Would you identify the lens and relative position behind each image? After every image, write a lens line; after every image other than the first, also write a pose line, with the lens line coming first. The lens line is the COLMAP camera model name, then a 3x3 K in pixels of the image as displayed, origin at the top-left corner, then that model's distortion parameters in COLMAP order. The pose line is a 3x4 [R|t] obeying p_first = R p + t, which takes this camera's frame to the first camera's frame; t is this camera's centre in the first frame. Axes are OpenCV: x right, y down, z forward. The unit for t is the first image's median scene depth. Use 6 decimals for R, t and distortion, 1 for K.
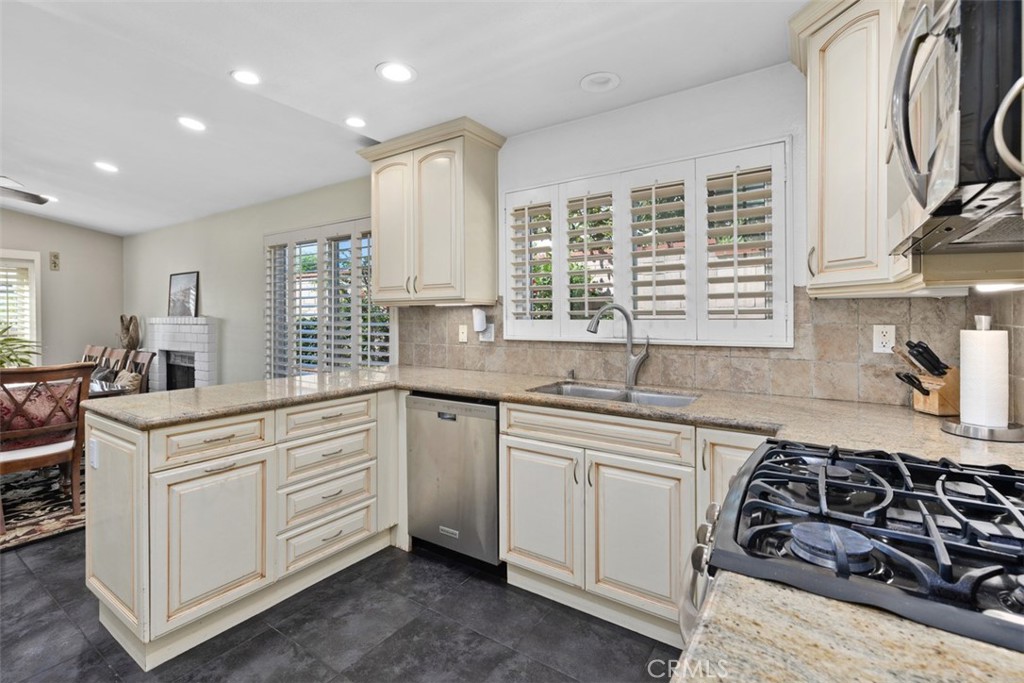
lens RADIAL K [[470.1, 0, 511.0], [0, 470.1, 318.0], [0, 0, 1]] dist [0.002281, 0.000645]
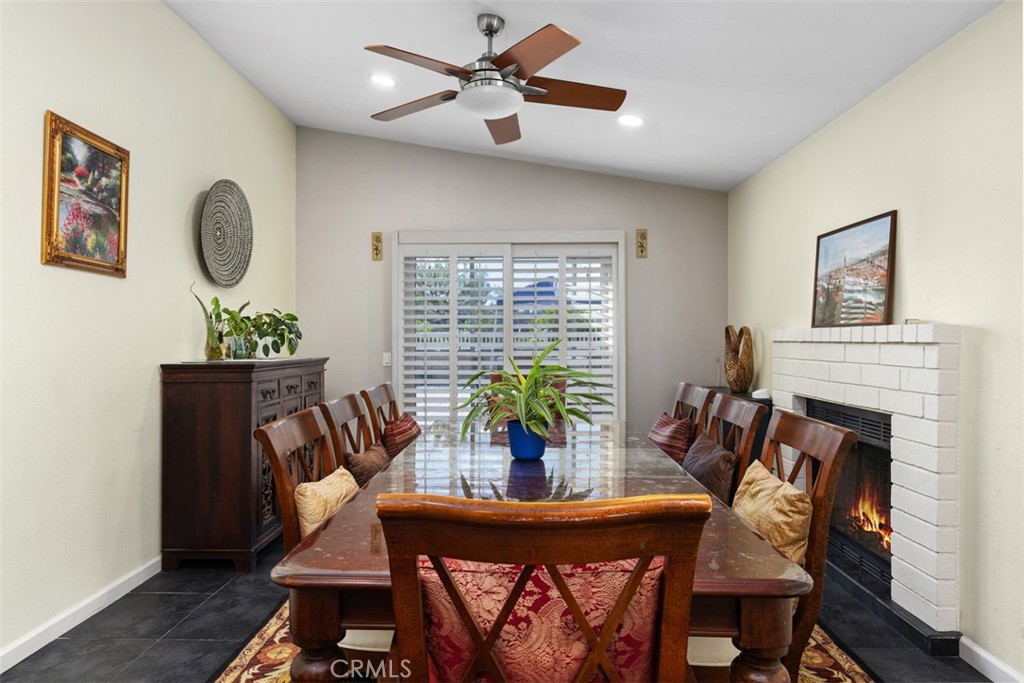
lens RADIAL K [[627.2, 0, 512.0], [0, 627.2, 341.5], [0, 0, 1]] dist [0.000502, 0.000255]
pose [[0.547558, 0.009252, -0.836716, -0.381016], [-0.006218, 0.999956, 0.006988, 0.010038], [0.836744, 0.001377, 0.547592, 0.420440]]
